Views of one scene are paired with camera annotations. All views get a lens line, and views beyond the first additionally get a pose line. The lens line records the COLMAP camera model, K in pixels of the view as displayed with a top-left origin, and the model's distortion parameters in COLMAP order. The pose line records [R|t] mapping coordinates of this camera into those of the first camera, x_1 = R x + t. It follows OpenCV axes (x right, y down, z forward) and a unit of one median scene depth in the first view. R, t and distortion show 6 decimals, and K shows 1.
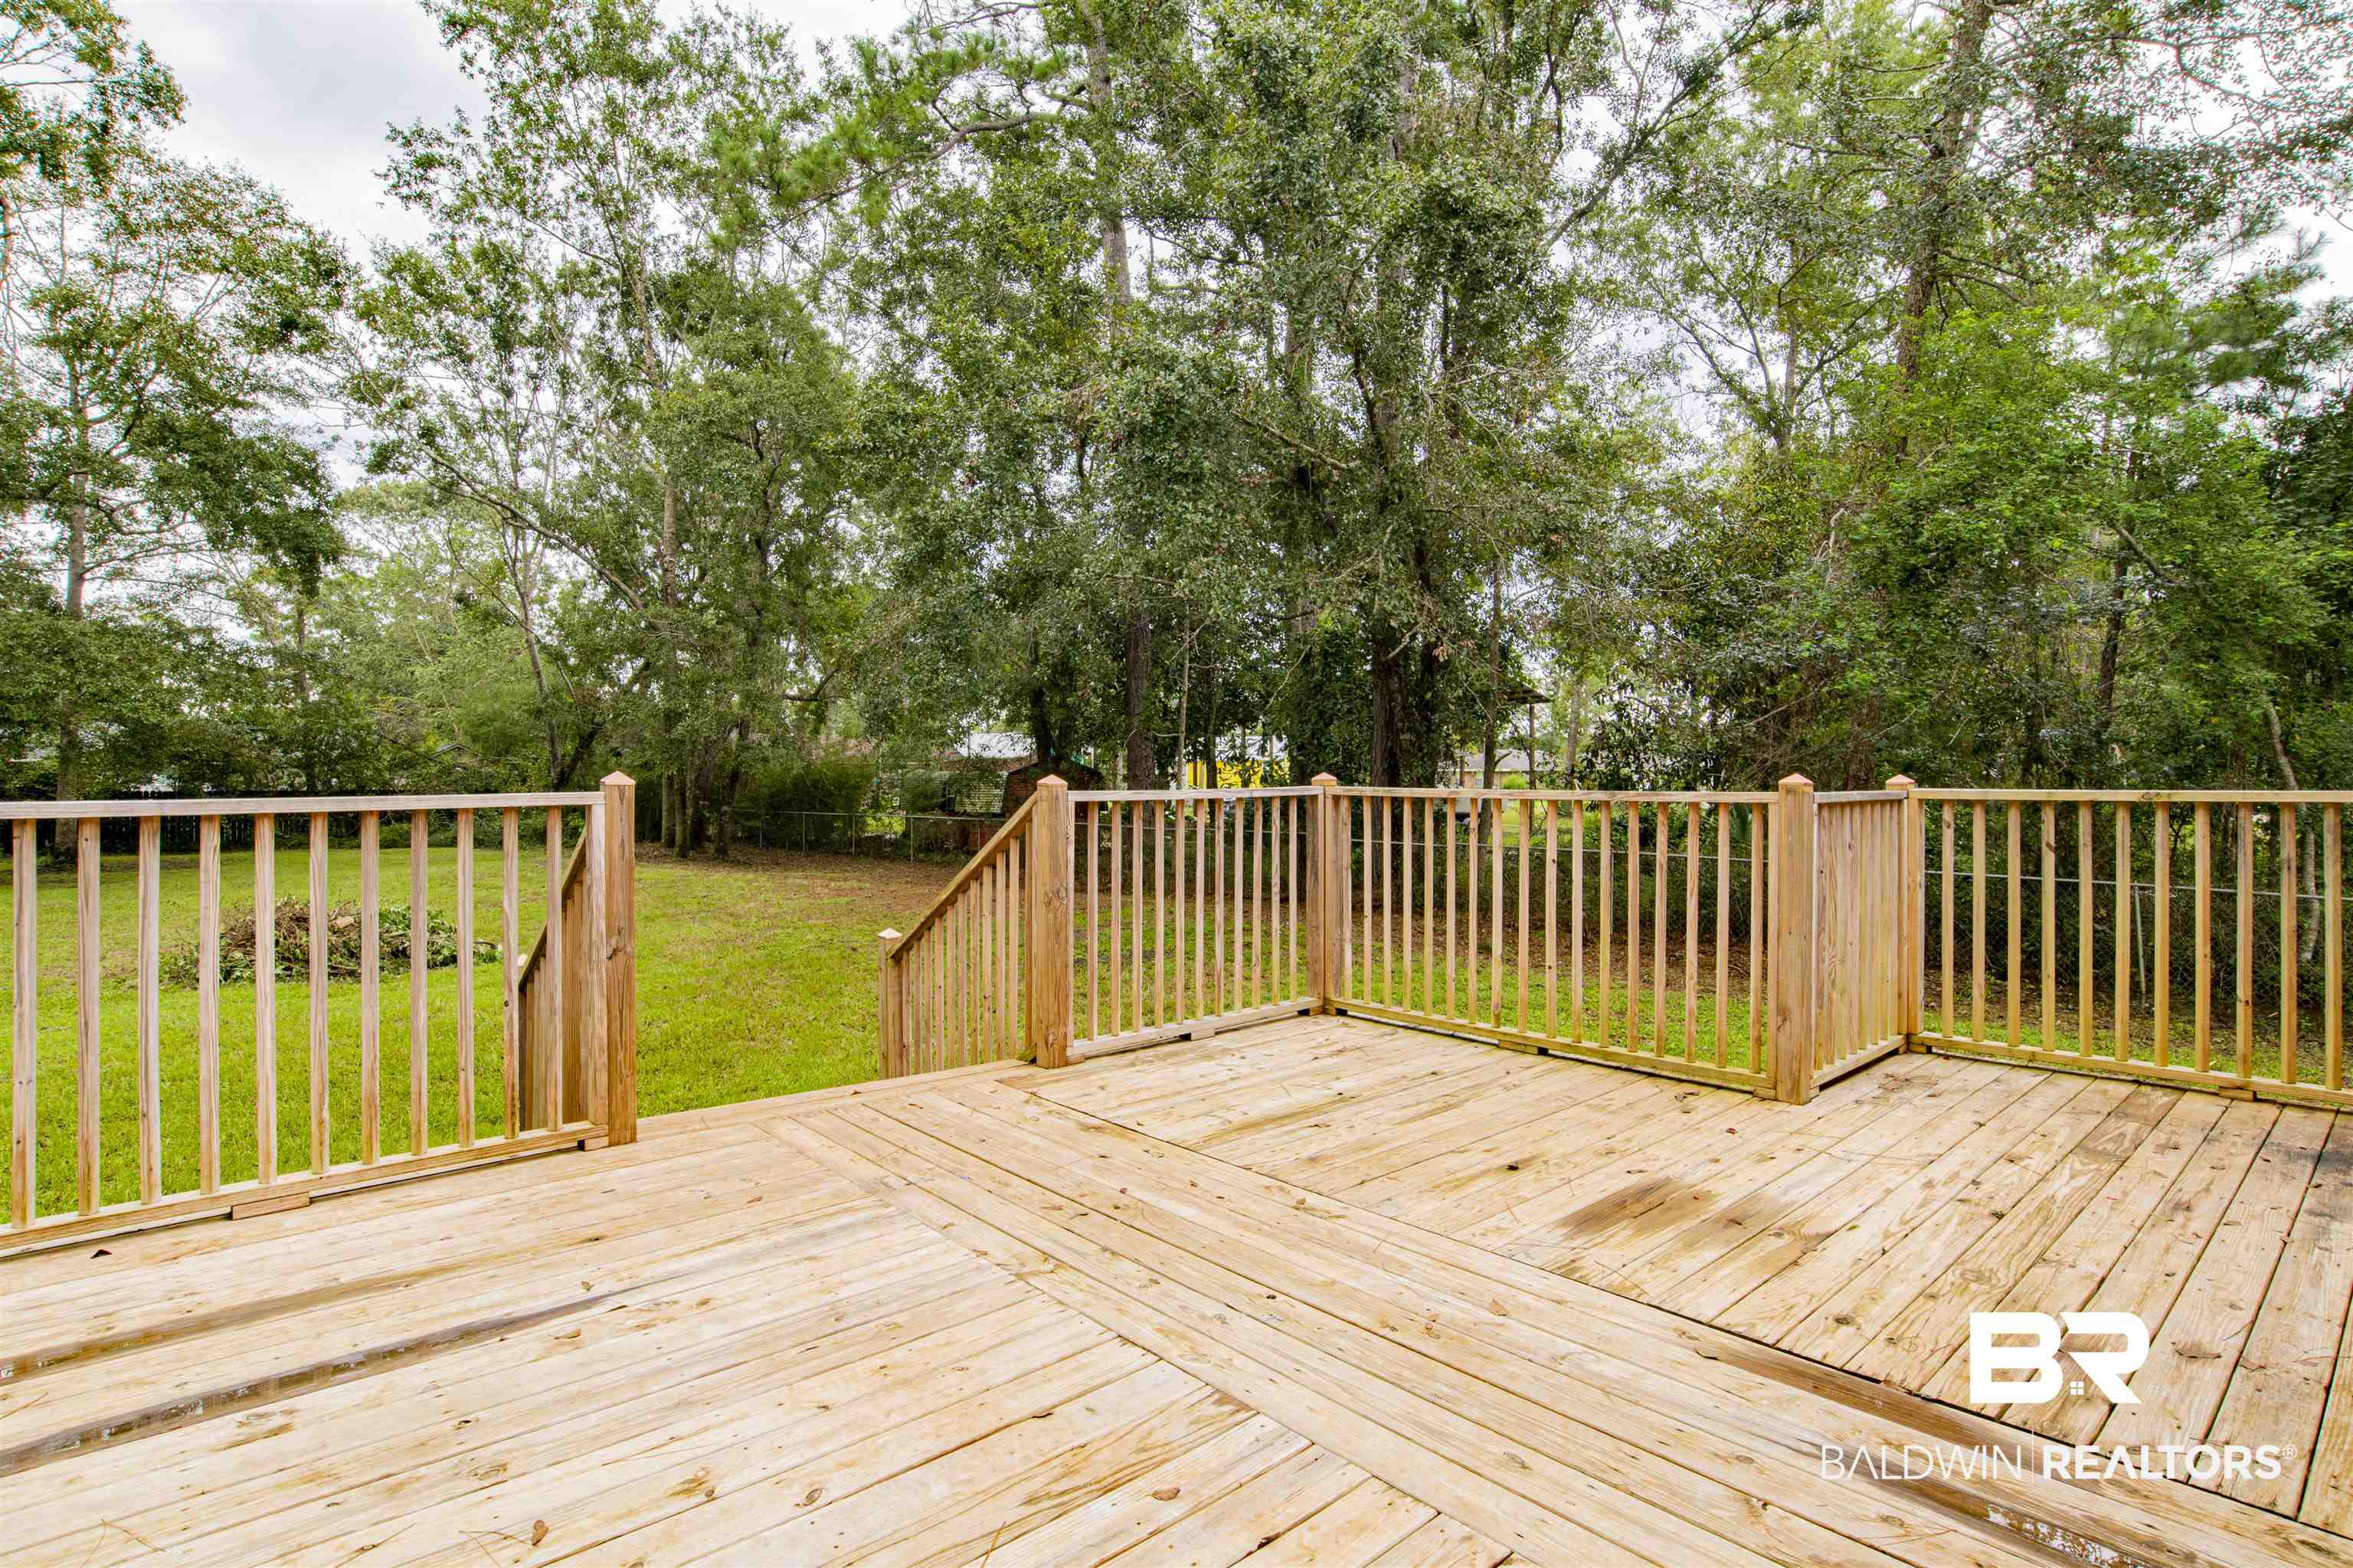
lens RADIAL K [[1201.3, 0, 1152.5], [0, 1201.3, 767.2], [0, 0, 1]] dist [-0.056233, 0.019904]
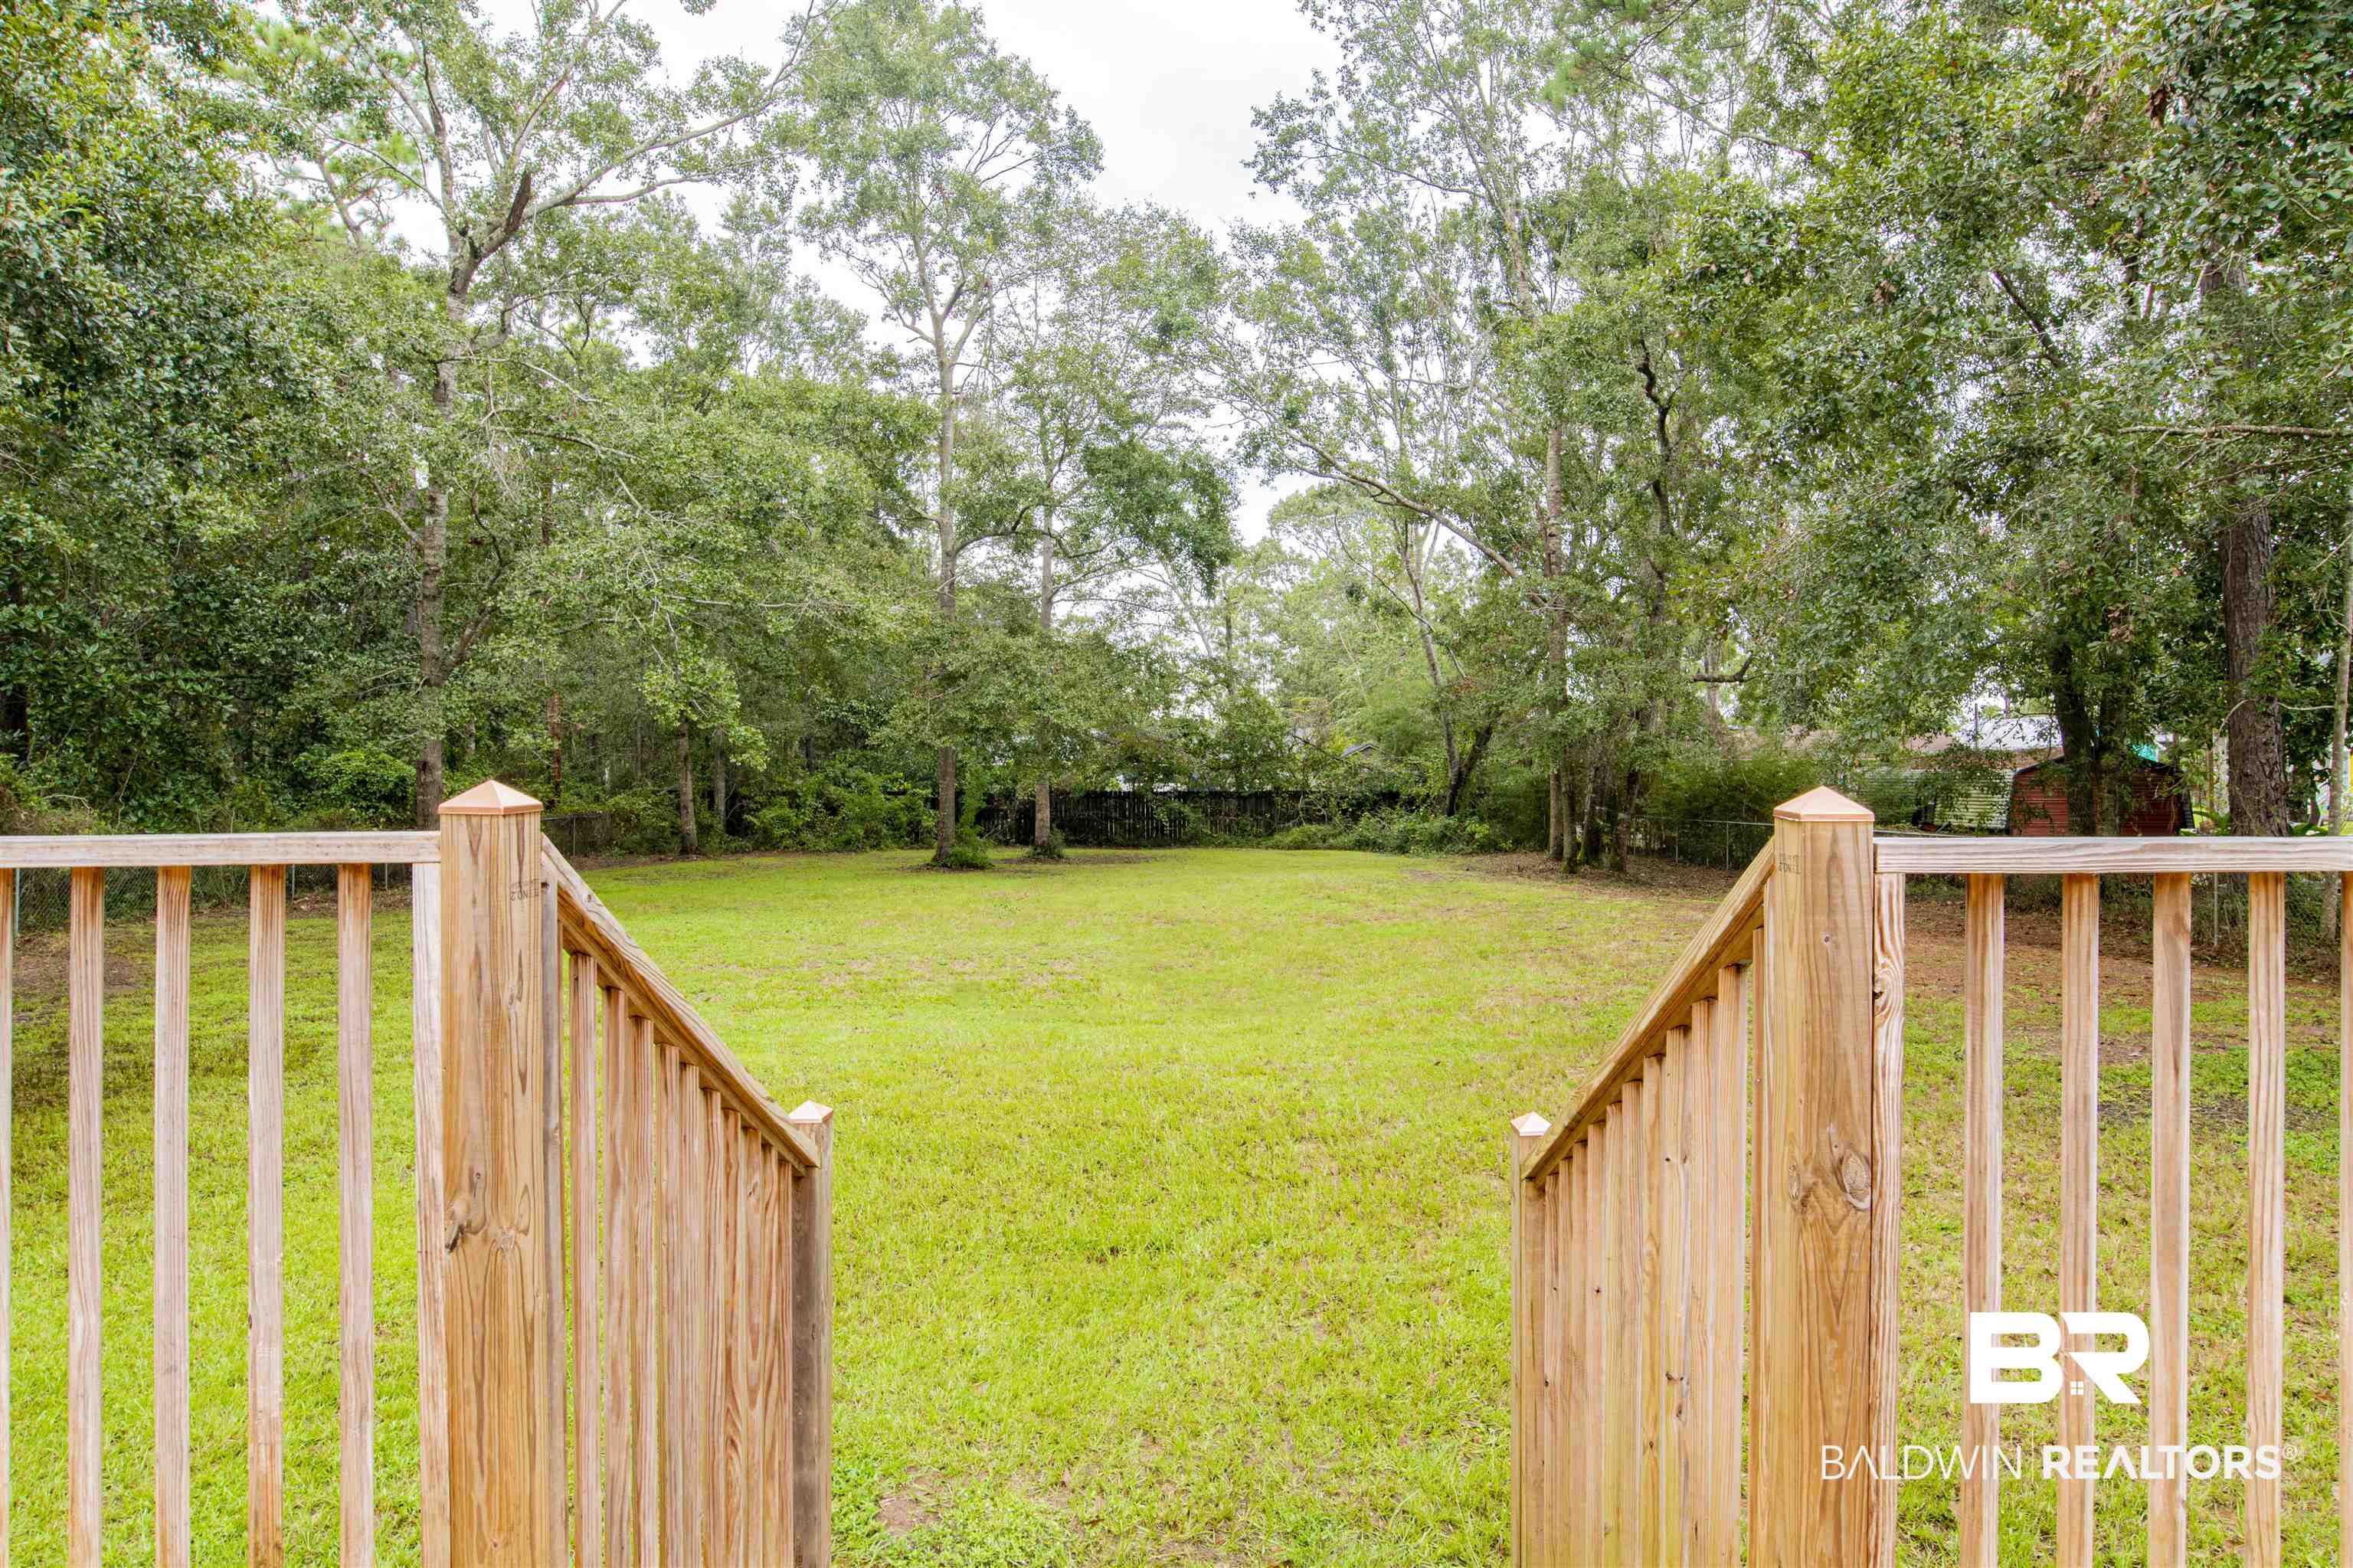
lens RADIAL K [[1304.5, 0, 1185.2], [0, 1304.5, 757.2], [0, 0, 1]] dist [-0.034437, 0.003512]
pose [[0.756970, -0.010289, -0.653369, 0.002796], [0.006083, 0.999944, -0.008700, -0.000052], [0.653421, 0.002611, 0.756990, 0.126935]]
